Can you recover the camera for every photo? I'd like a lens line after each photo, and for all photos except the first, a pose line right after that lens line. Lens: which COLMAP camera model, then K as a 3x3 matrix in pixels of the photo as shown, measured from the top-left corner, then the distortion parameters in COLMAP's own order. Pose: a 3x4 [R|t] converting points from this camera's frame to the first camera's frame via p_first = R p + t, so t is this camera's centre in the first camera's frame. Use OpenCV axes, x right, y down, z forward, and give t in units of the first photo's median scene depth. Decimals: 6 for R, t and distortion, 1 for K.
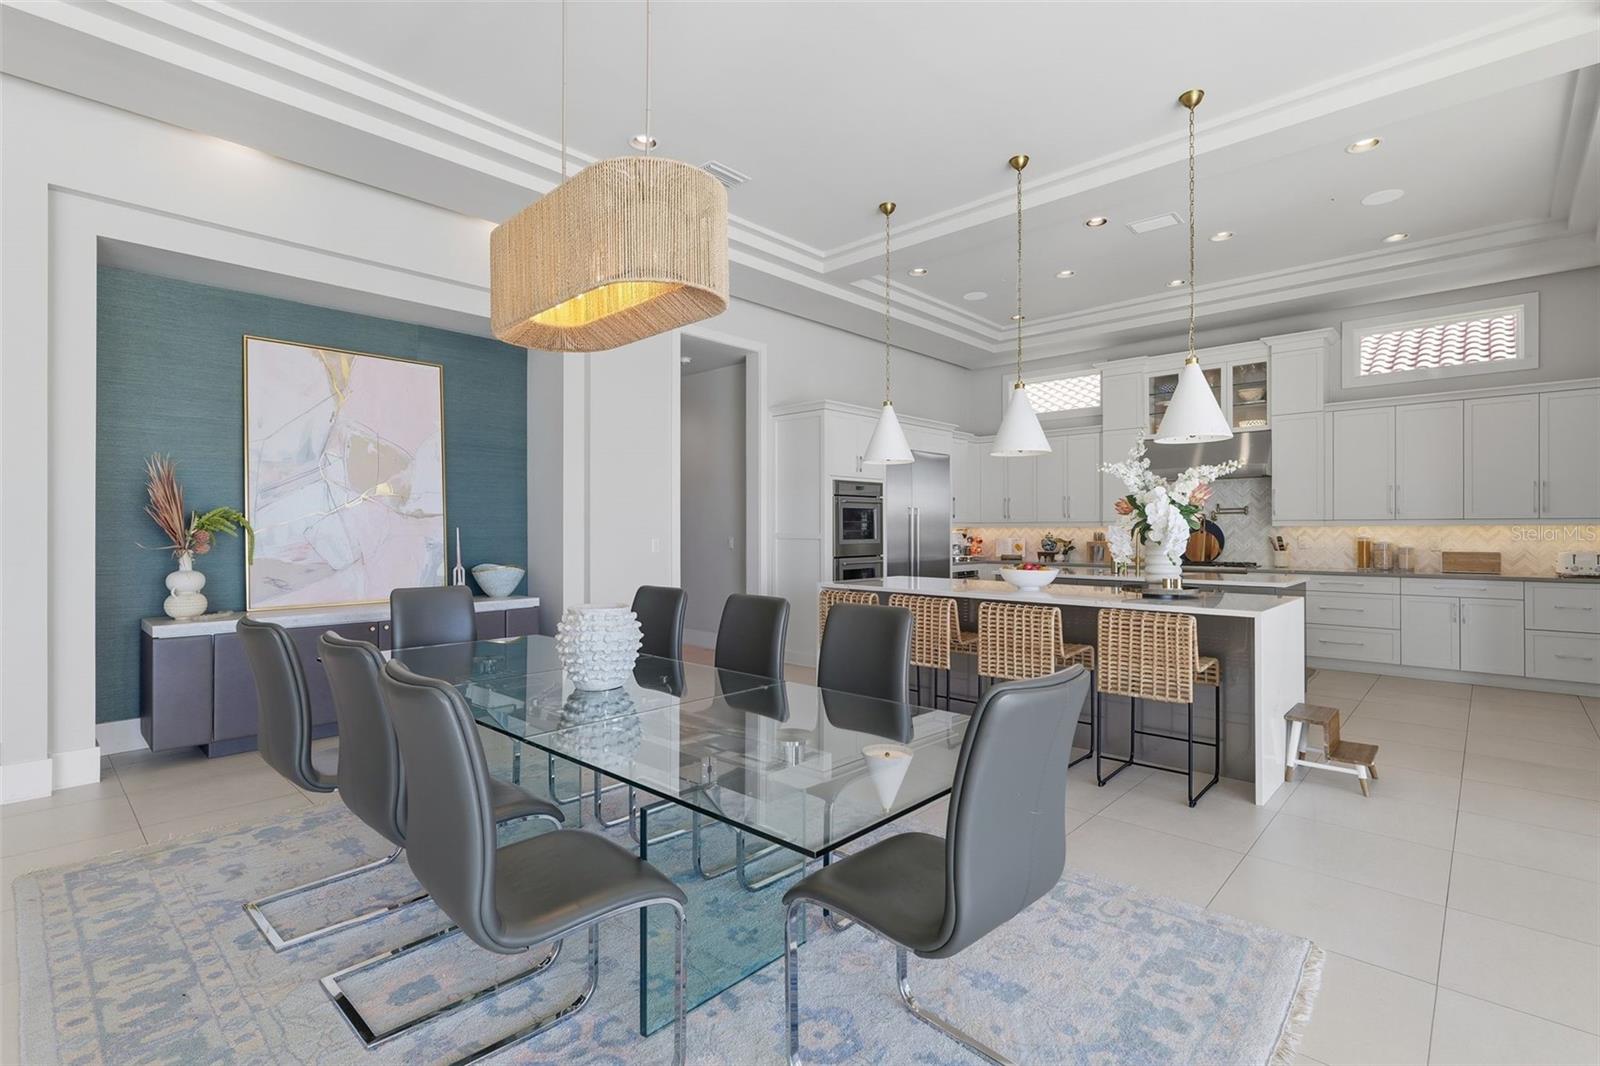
lens RADIAL K [[742.7, 0, 789.9], [0, 742.7, 530.7], [0, 0, 1]] dist [-0.000117, 0.000031]
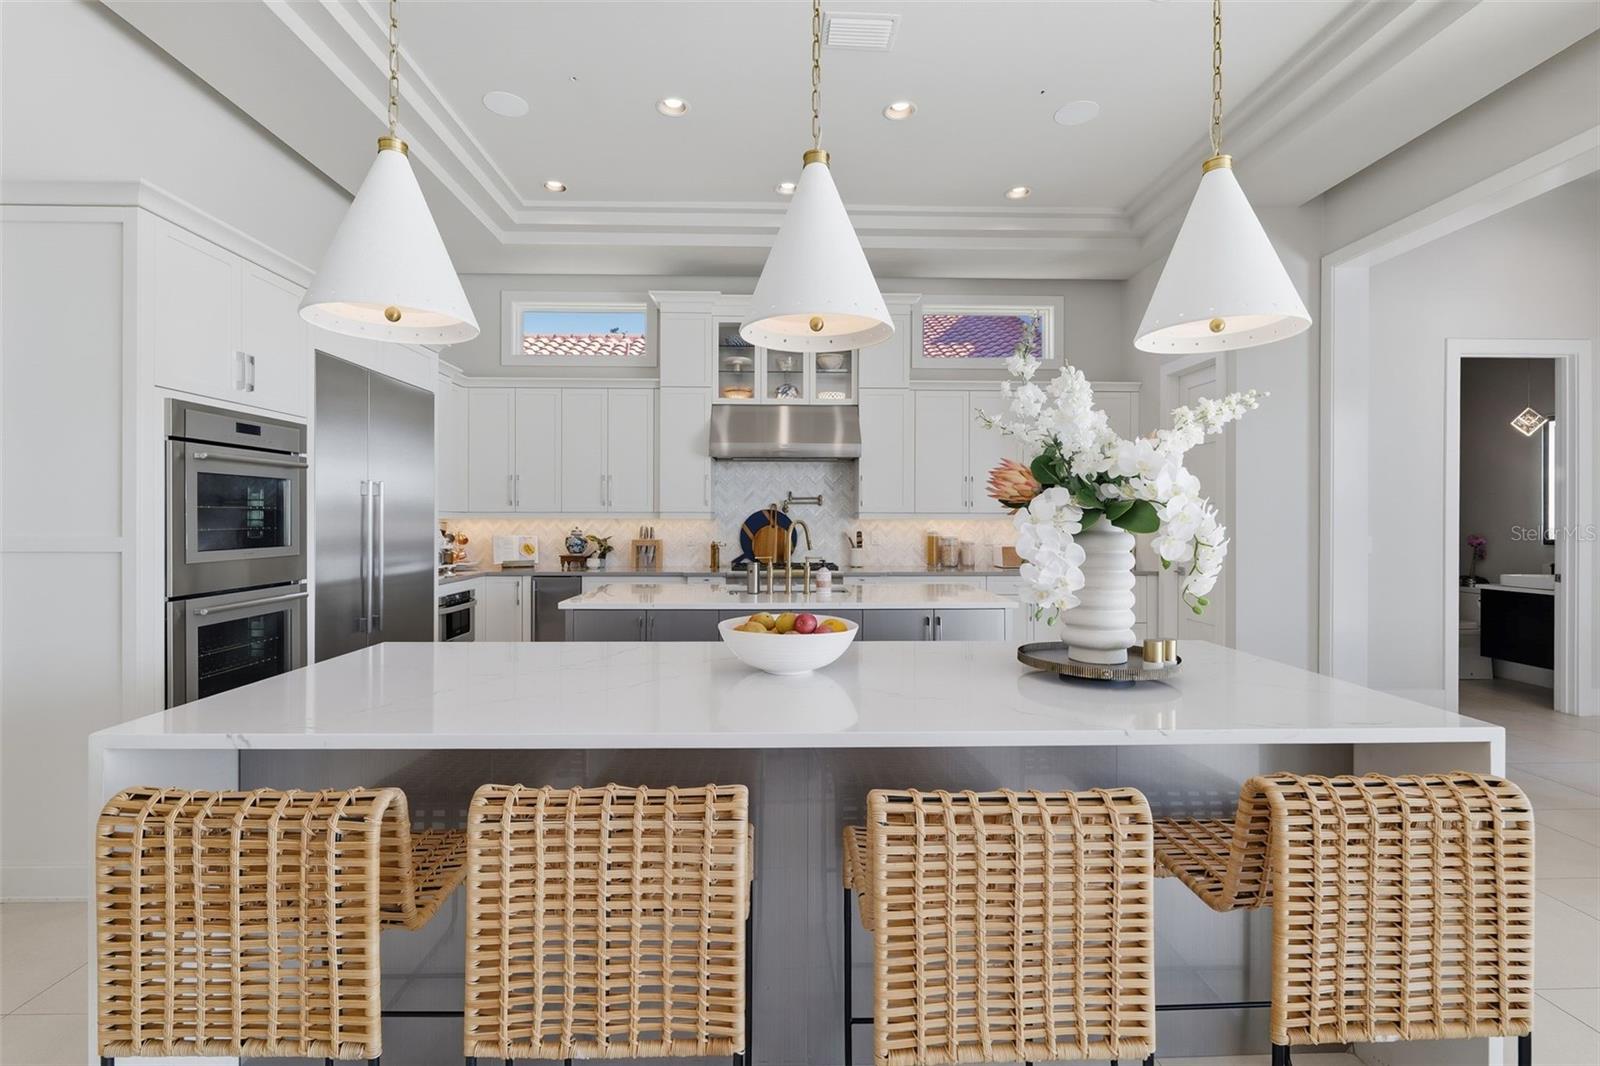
lens RADIAL K [[716.1, 0, 791.6], [0, 716.1, 518.4], [0, 0, 1]] dist [0.001096, 0.000587]
pose [[0.707711, 0.002742, 0.706497, 0.023823], [-0.001740, 0.999996, -0.002138, -0.005673], [-0.706500, 0.000284, 0.707713, 0.482480]]
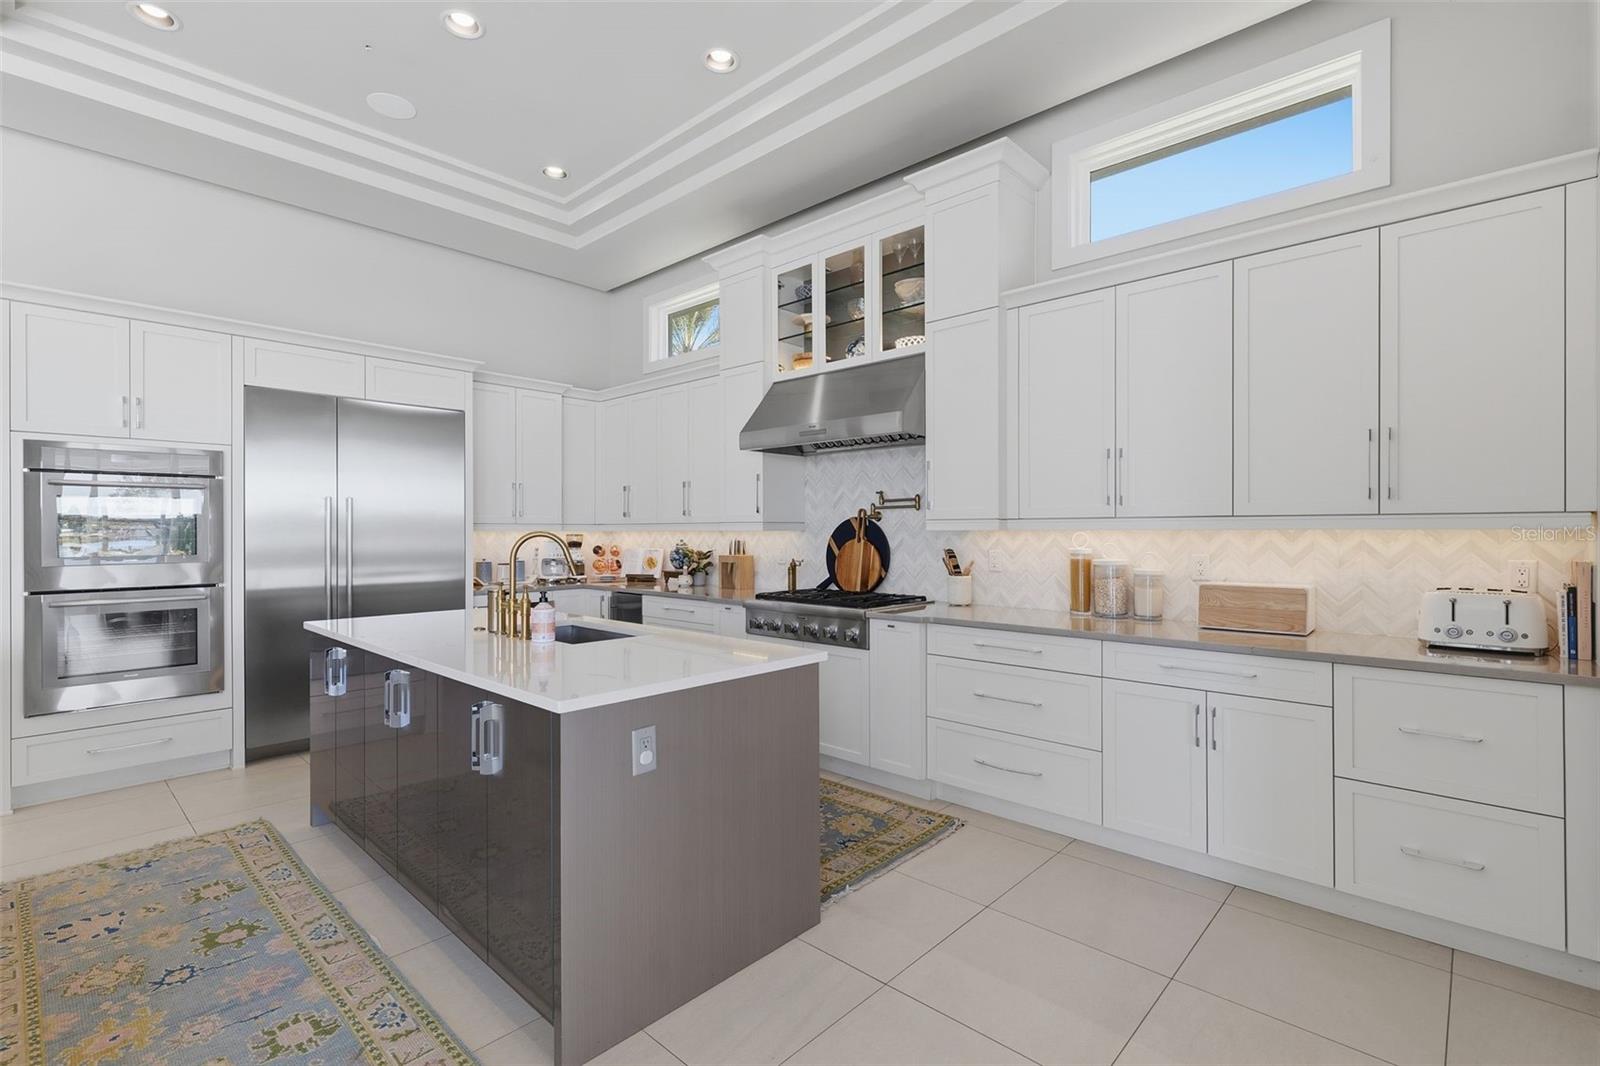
lens RADIAL K [[725.8, 0, 801.0], [0, 725.8, 531.4], [0, 0, 1]] dist [-0.000325, -0.000147]
pose [[0.999972, -0.001145, 0.007410, 0.557317], [0.001140, 0.999999, 0.000596, -0.006148], [-0.007411, -0.000587, 0.999972, 0.481704]]
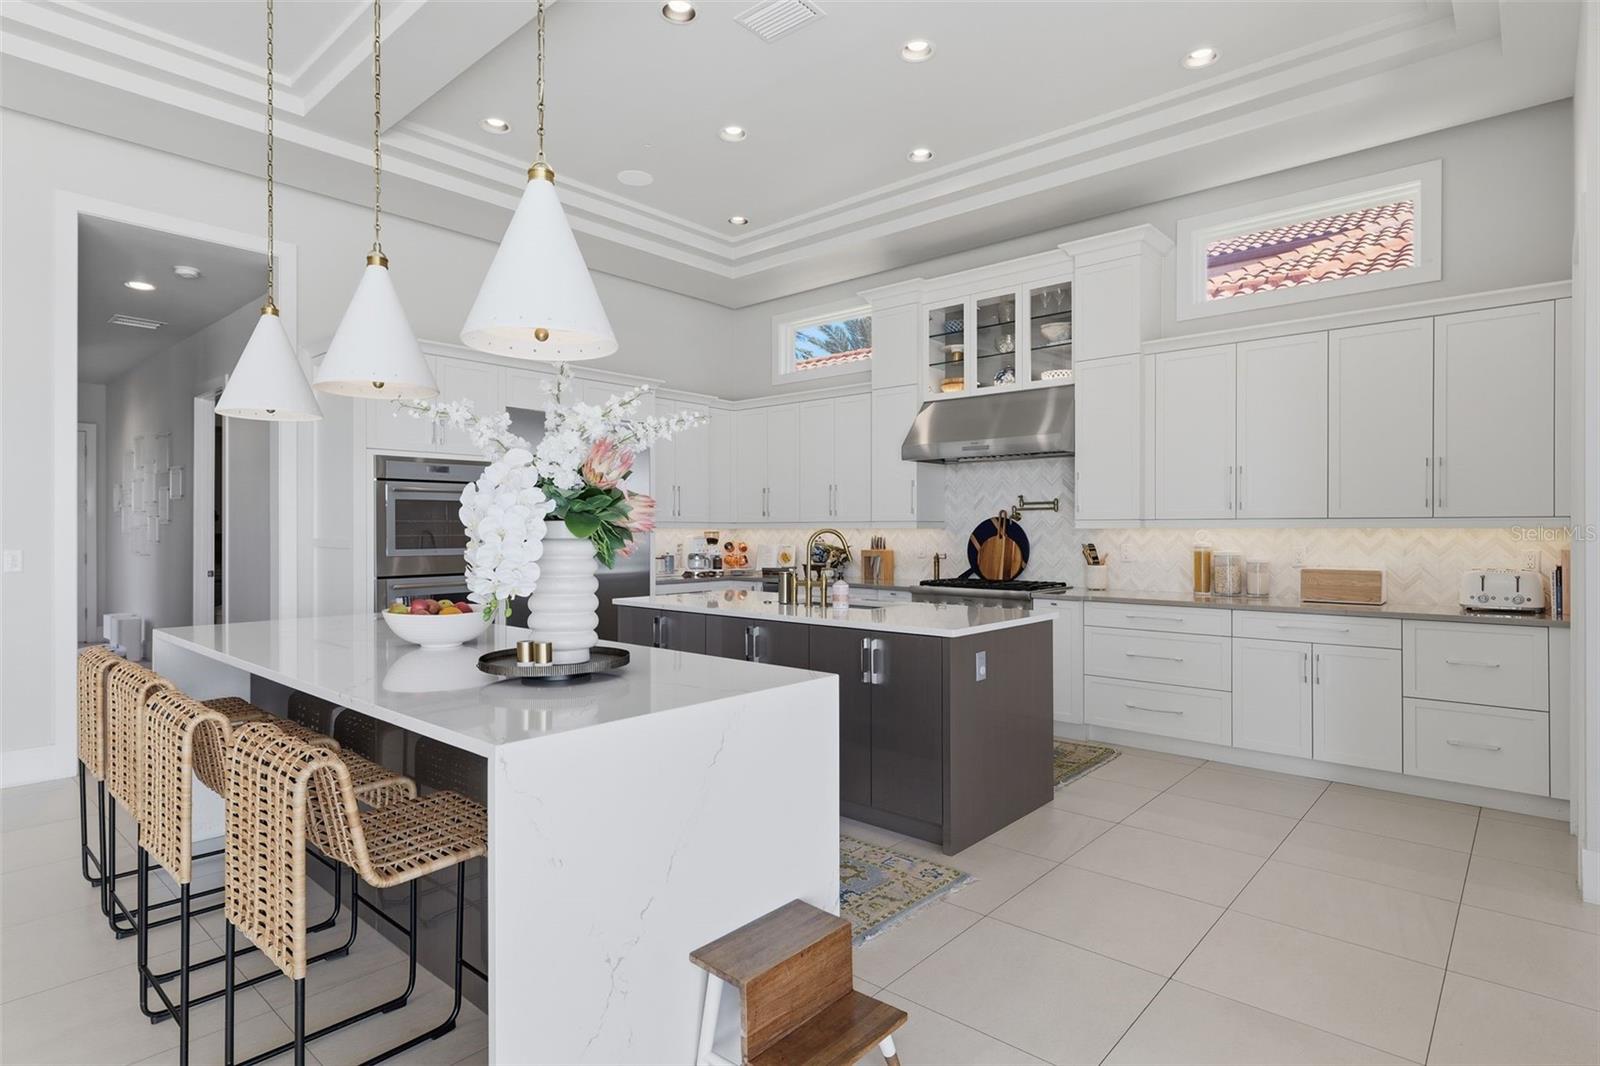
lens RADIAL K [[834.5, 0, 800.0], [0, 834.5, 533.0], [0, 0, 1]] dist [0.000494, 0.000064]
pose [[0.999433, 0.000082, 0.033682, 0.380126], [-0.000214, 0.999992, 0.003917, -0.005201], [-0.033681, -0.003922, 0.999425, 0.265338]]
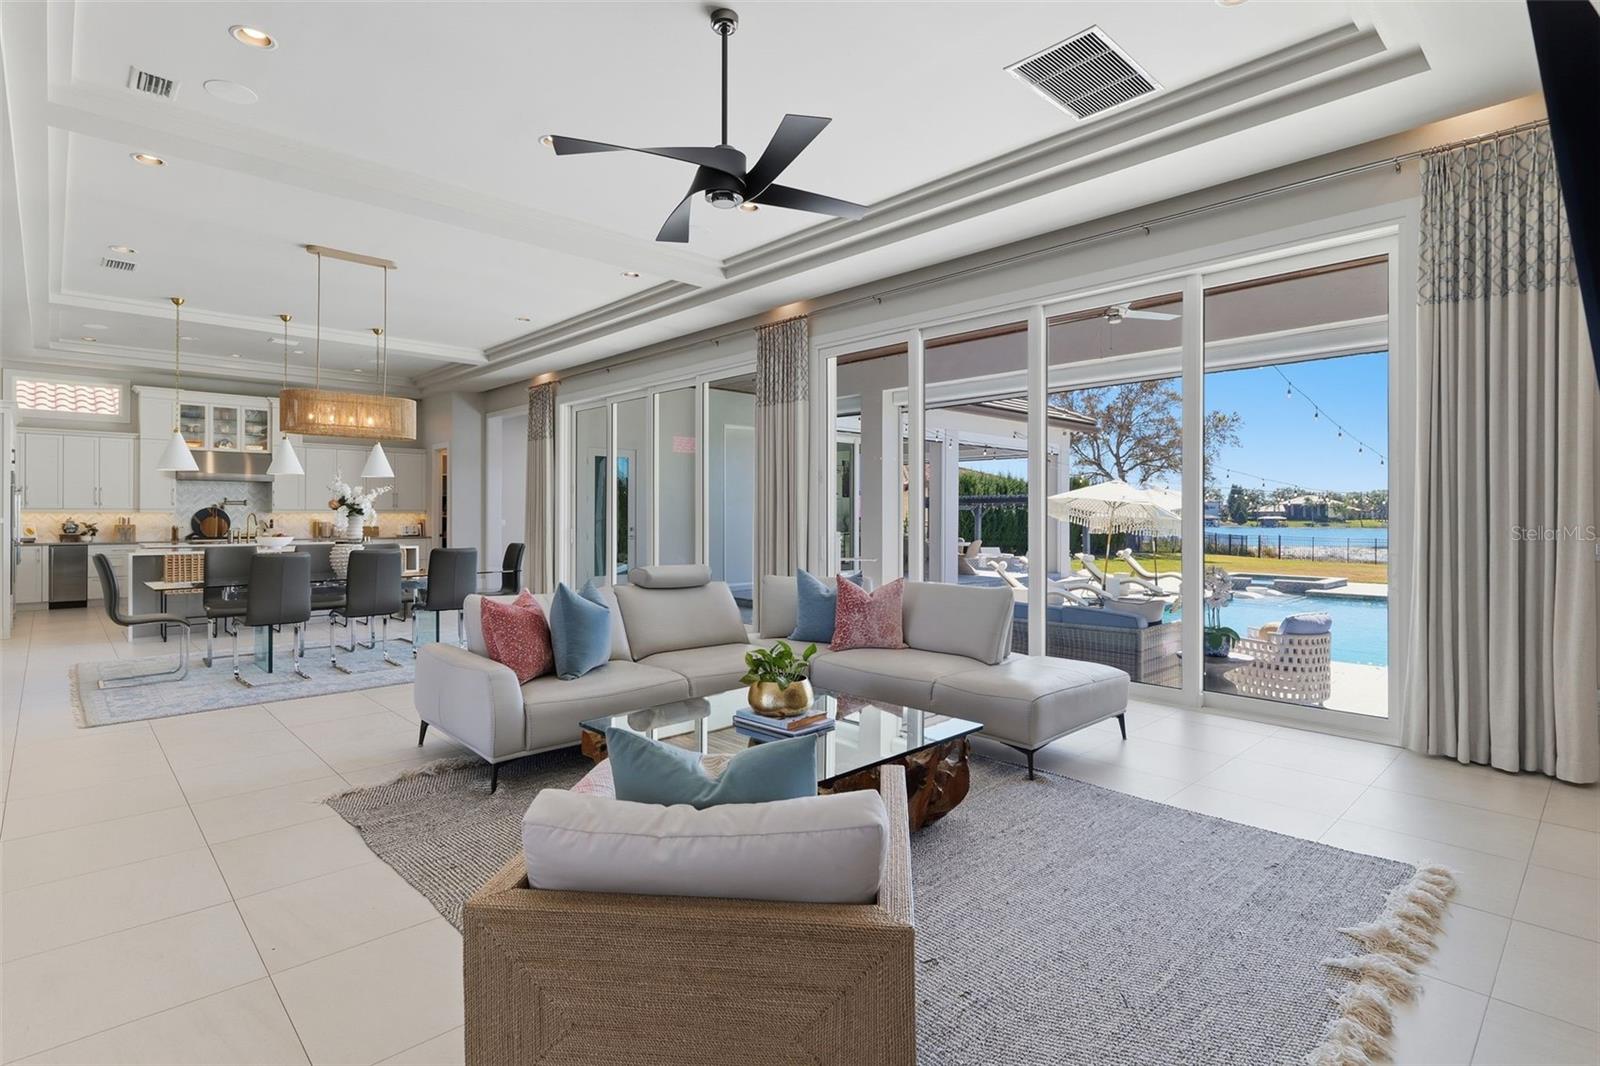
lens RADIAL K [[811.4, 0, 799.1], [0, 811.4, 512.3], [0, 0, 1]] dist [0.011472, -0.000418]
pose [[0.063763, 0.004113, 0.997957, -1.064435], [-0.000241, 0.999992, -0.004106, -0.000833], [-0.997965, 0.000021, 0.063764, -0.267937]]
